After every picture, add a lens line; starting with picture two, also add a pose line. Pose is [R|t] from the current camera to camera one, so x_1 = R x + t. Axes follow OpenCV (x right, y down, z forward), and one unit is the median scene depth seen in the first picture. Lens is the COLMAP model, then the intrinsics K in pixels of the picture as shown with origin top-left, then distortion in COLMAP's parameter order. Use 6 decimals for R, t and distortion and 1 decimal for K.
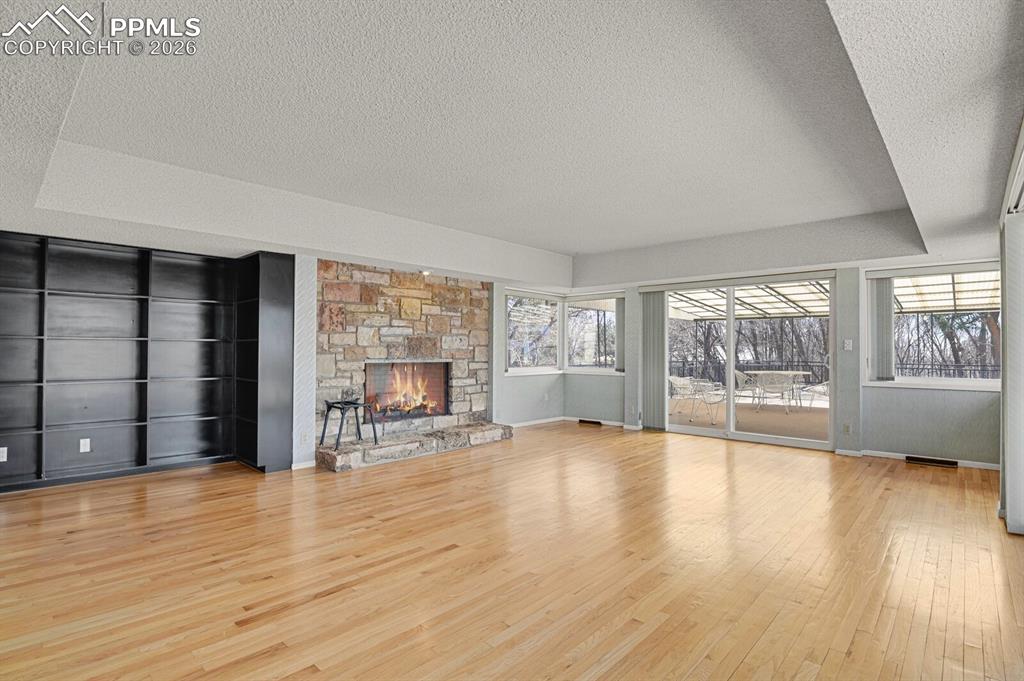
lens RADIAL K [[505.9, 0, 514.3], [0, 505.9, 344.7], [0, 0, 1]] dist [-0.022709, -0.002066]
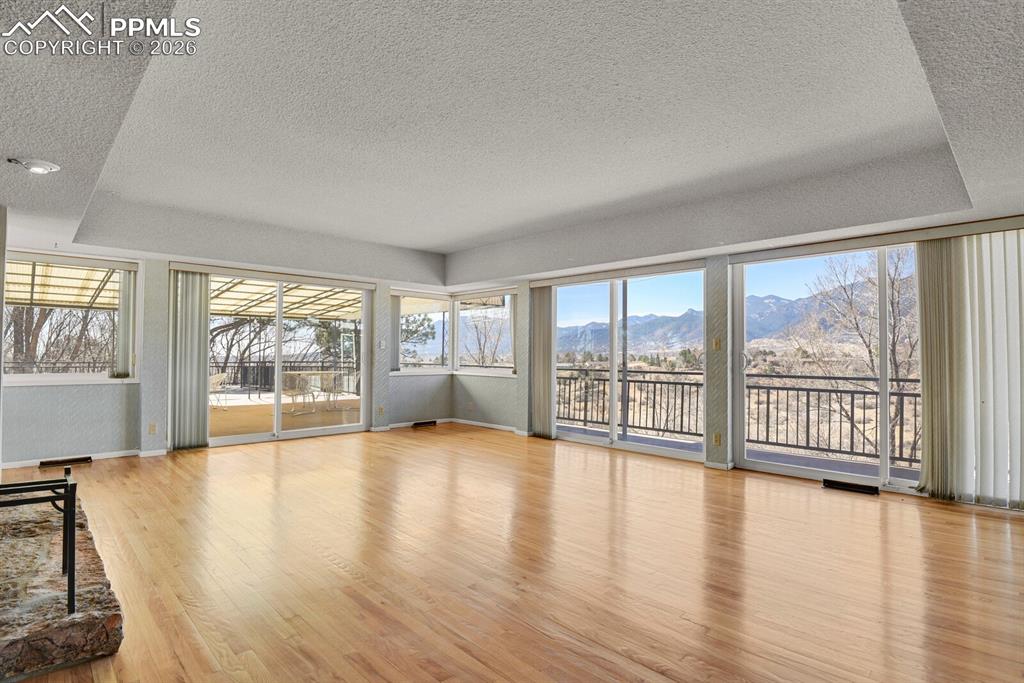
lens RADIAL K [[505.9, 0, 514.6], [0, 505.9, 342.1], [0, 0, 1]] dist [-0.022709, -0.002066]
pose [[0.052944, 0.016054, 0.998468, -0.480858], [-0.019639, 0.999694, -0.015032, 0.005413], [-0.998404, -0.018813, 0.053243, 0.469732]]
